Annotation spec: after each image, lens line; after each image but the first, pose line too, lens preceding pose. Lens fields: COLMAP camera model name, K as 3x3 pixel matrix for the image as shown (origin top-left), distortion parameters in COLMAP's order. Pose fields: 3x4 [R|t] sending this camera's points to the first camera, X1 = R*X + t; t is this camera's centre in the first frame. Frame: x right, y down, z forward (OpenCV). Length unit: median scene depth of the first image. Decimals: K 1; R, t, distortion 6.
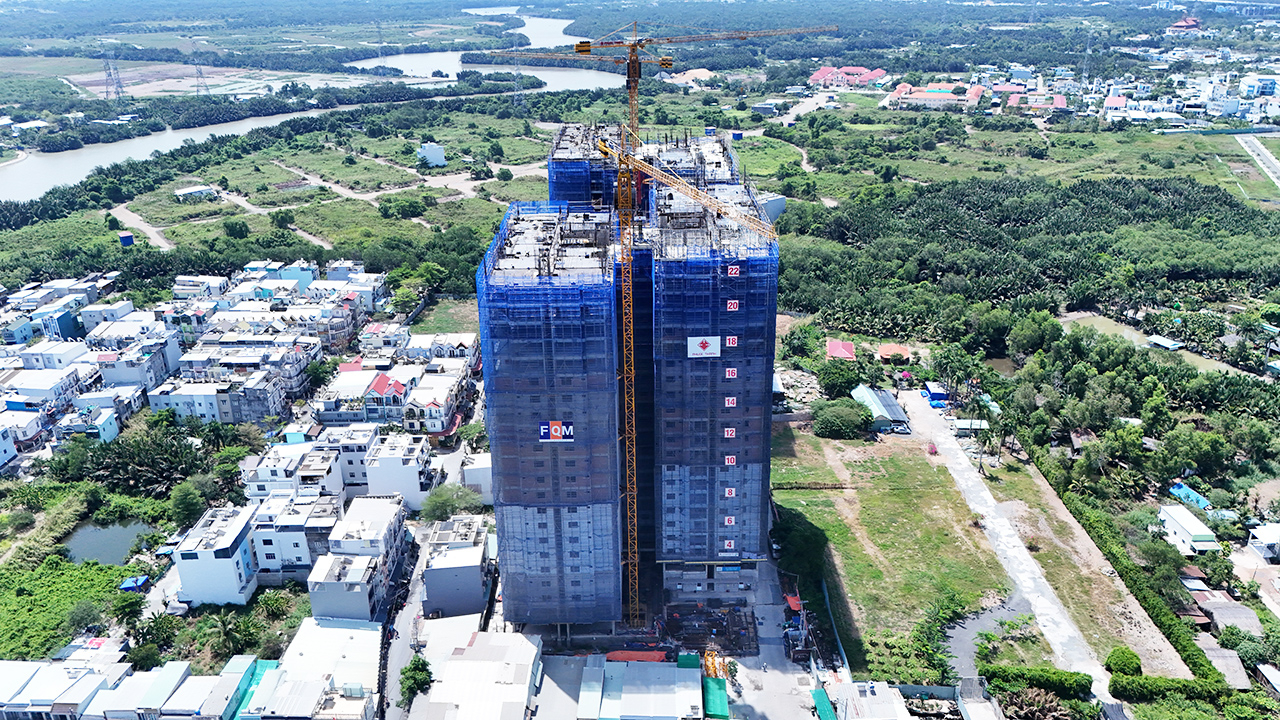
lens RADIAL K [[930.7, 0, 640.0], [0, 930.7, 360.0], [0, 0, 1]] dist [0.051075, -0.052128]
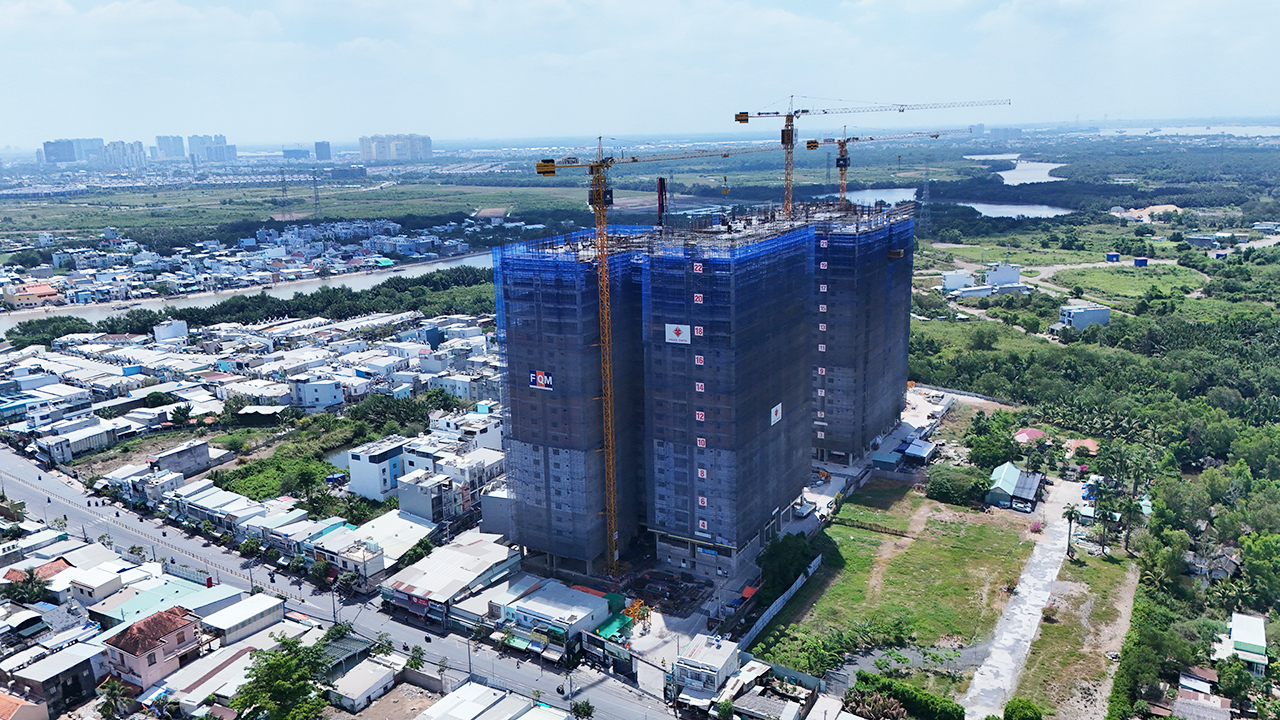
lens RADIAL K [[916.4, 0, 640.0], [0, 916.4, 360.0], [0, 0, 1]] dist [0.072289, -0.058865]
pose [[0.867132, 0.113111, -0.485065, 0.547212], [-0.181864, 0.978535, -0.096929, 0.128346], [0.463689, 0.172266, 0.869090, -0.015254]]
